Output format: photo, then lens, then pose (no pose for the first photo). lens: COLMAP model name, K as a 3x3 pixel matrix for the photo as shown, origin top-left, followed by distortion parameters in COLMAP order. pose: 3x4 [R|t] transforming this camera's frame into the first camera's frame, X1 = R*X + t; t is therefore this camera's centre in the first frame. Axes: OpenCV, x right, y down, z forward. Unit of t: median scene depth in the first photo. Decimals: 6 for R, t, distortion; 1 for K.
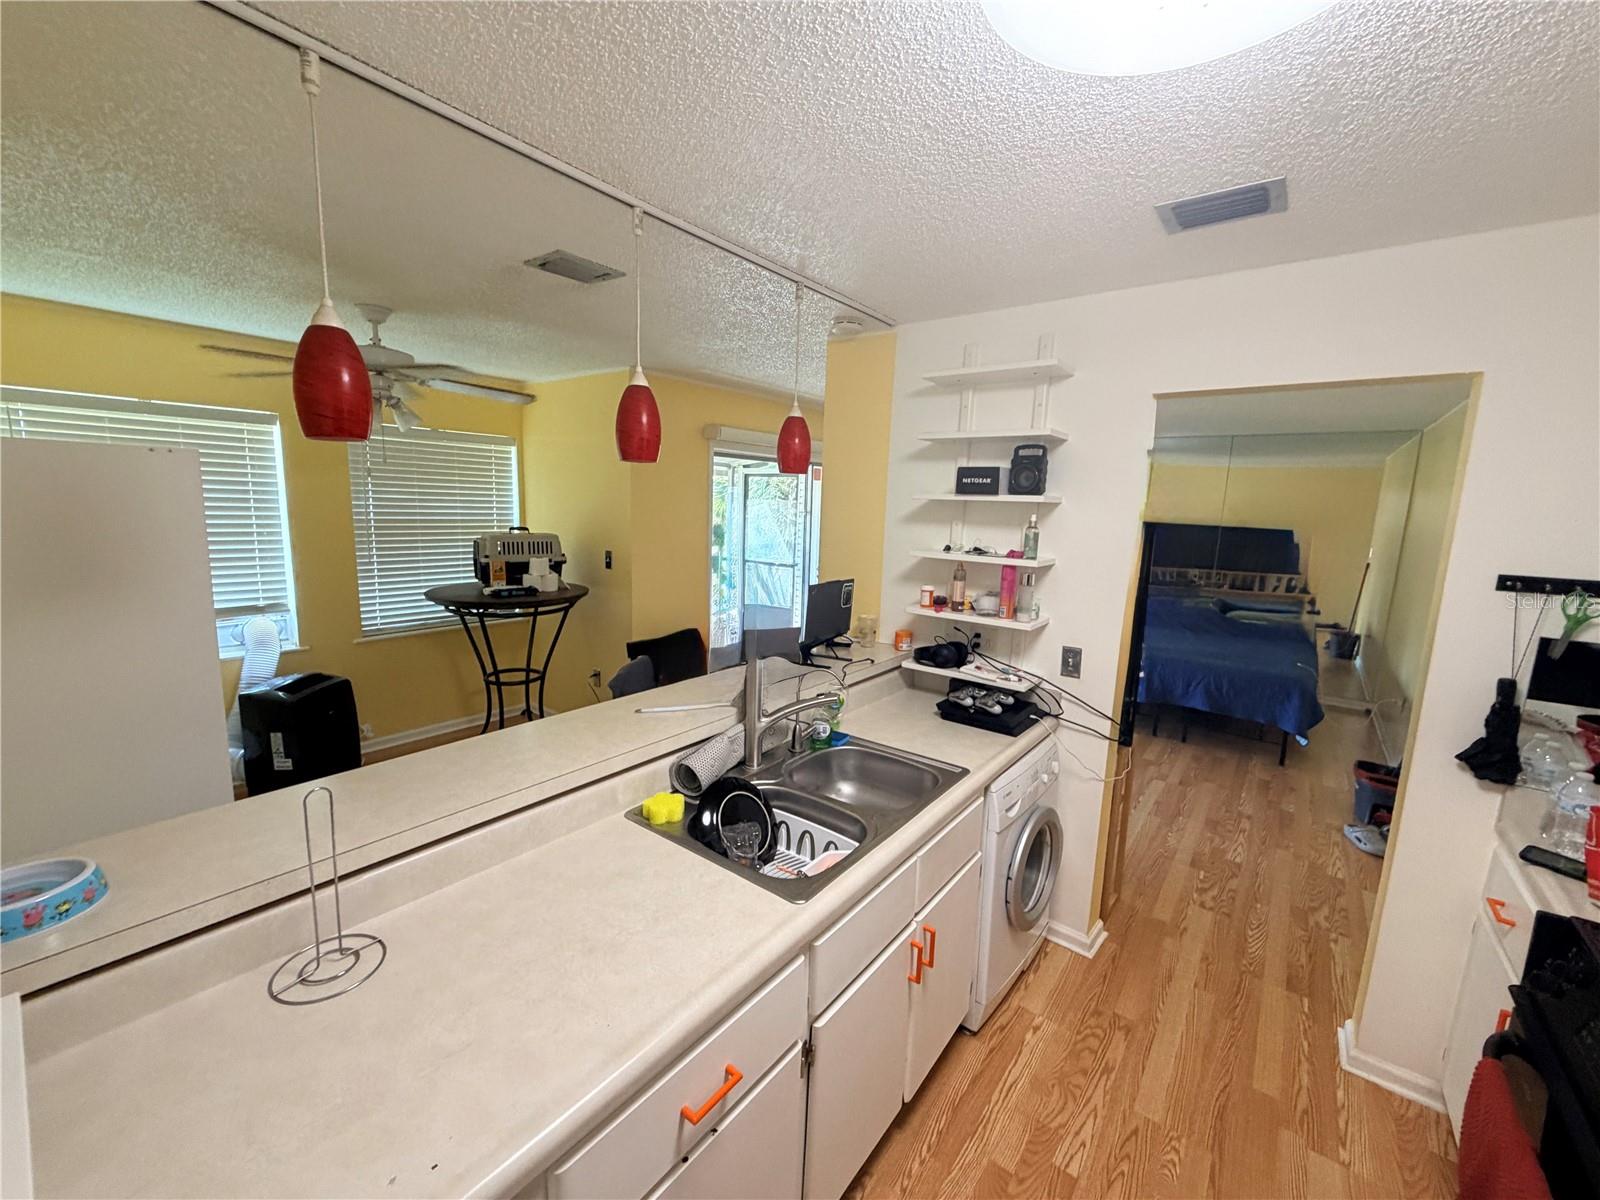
lens RADIAL K [[640.1, 0, 793.2], [0, 640.1, 593.5], [0, 0, 1]] dist [-0.000859, -0.000086]
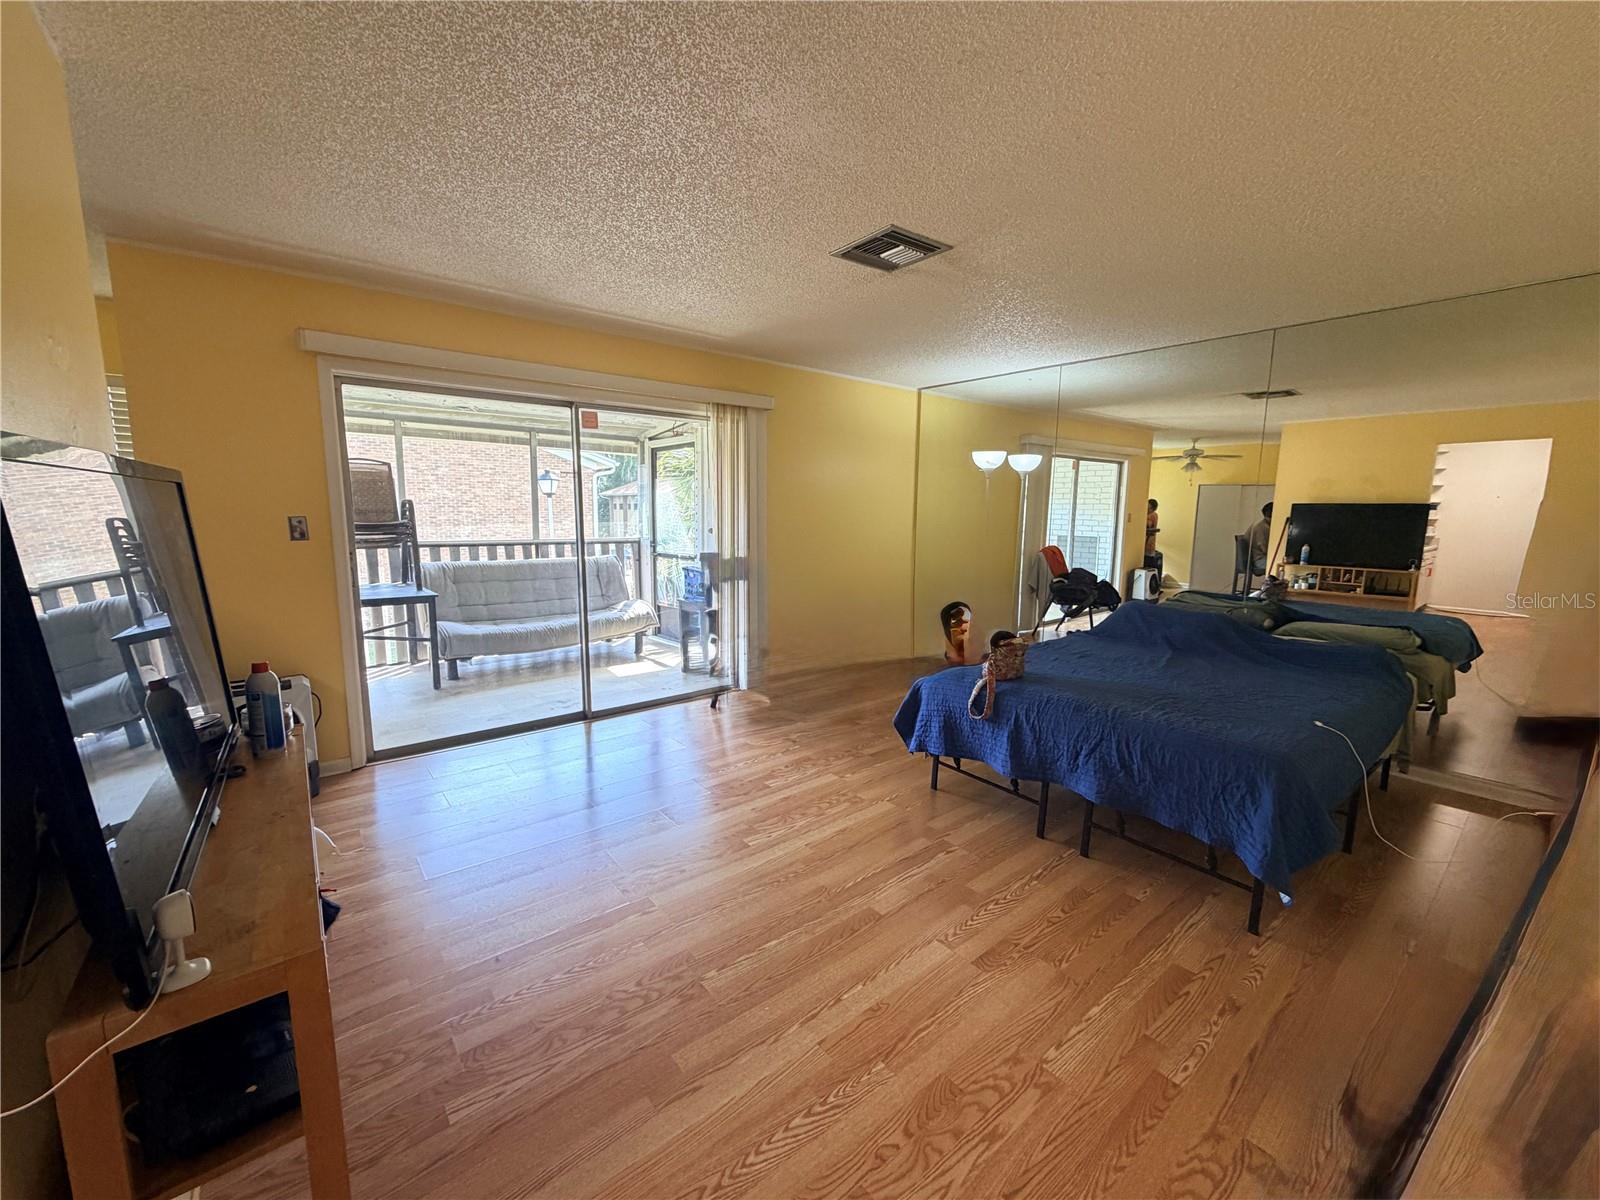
lens RADIAL K [[640.1, 0, 797.2], [0, 640.1, 602.2], [0, 0, 1]] dist [-0.000859, -0.000086]
pose [[0.976057, 0.005416, -0.217446, 0.503157], [-0.006826, 0.999960, -0.005732, 0.022664], [0.217406, 0.007079, 0.976056, 0.427792]]
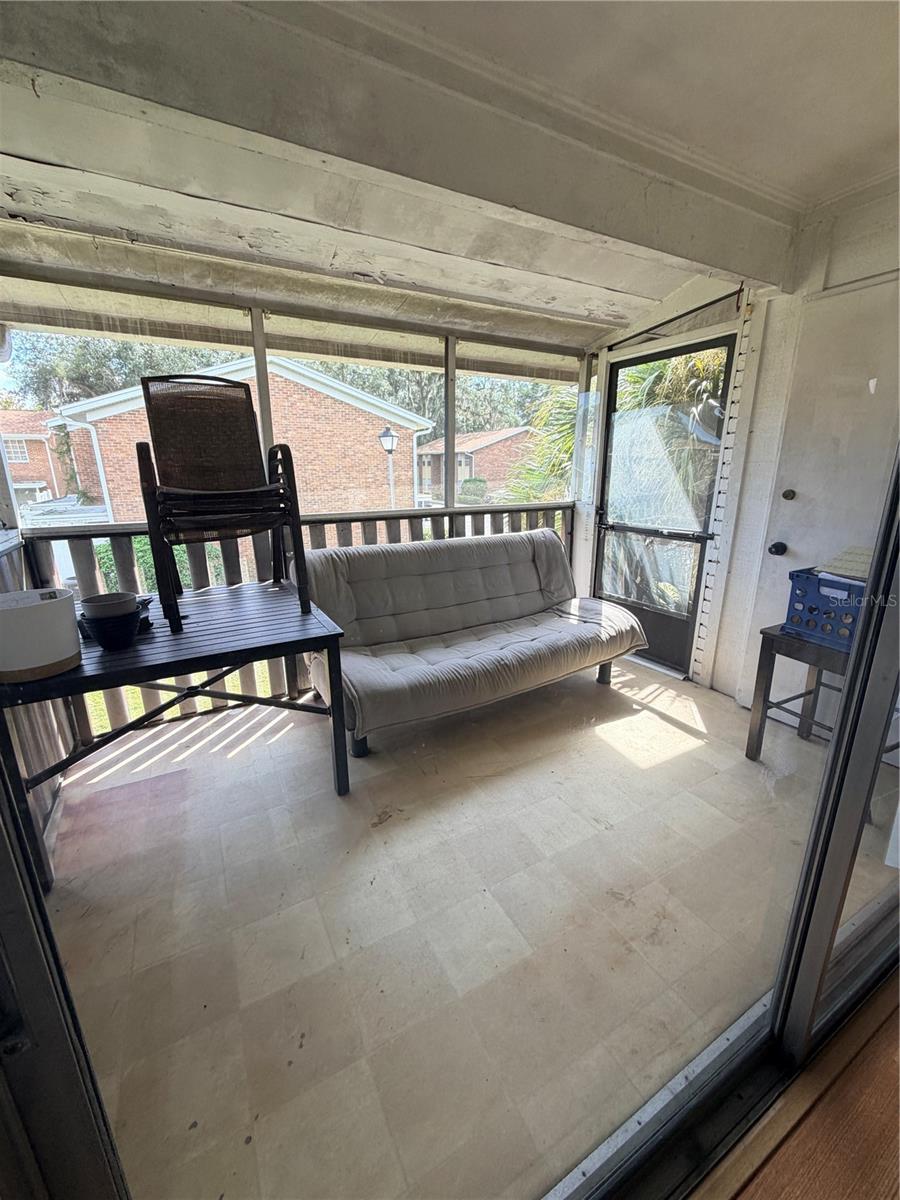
lens RADIAL K [[480.1, 0, 448.2], [0, 480.1, 598.8], [0, 0, 1]] dist [-0.000859, -0.000086]
pose [[0.919664, 0.059075, -0.388237, -0.059180], [-0.011341, 0.992203, 0.124112, -0.071137], [0.392542, -0.109738, 0.913164, 0.986919]]
